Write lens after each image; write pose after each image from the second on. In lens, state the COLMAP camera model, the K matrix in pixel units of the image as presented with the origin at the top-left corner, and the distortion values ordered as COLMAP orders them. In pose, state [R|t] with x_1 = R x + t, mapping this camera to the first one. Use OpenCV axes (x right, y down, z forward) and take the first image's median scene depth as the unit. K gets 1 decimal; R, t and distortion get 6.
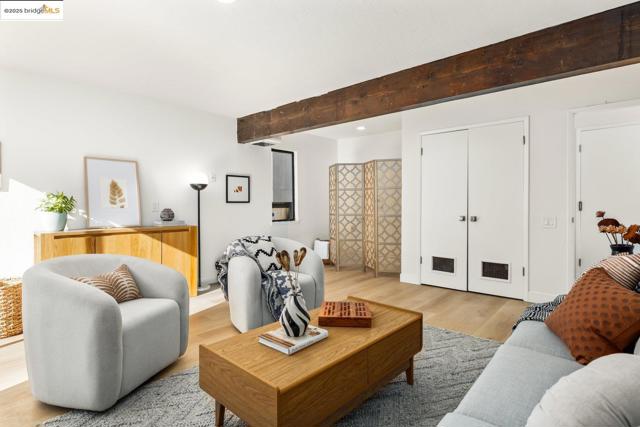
lens RADIAL K [[337.4, 0, 317.5], [0, 337.4, 204.9], [0, 0, 1]] dist [-0.000099, 0.000010]
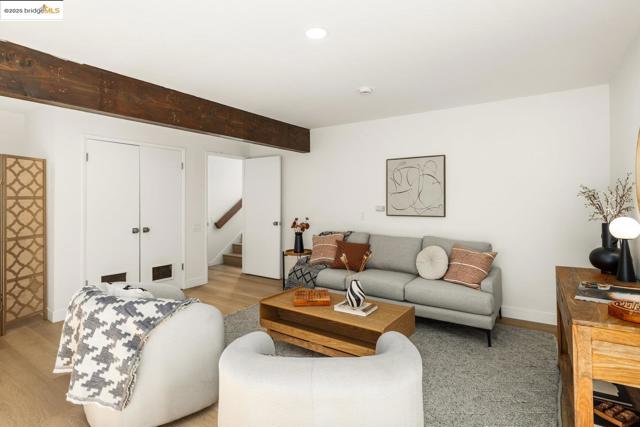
lens RADIAL K [[325.1, 0, 317.3], [0, 325.1, 208.1], [0, 0, 1]] dist [-0.000734, -0.000642]
pose [[-0.121359, 0.003289, 0.992603, -2.533021], [0.012956, 0.999915, -0.001729, -0.079166], [-0.992524, 0.012650, -0.121391, 2.270496]]
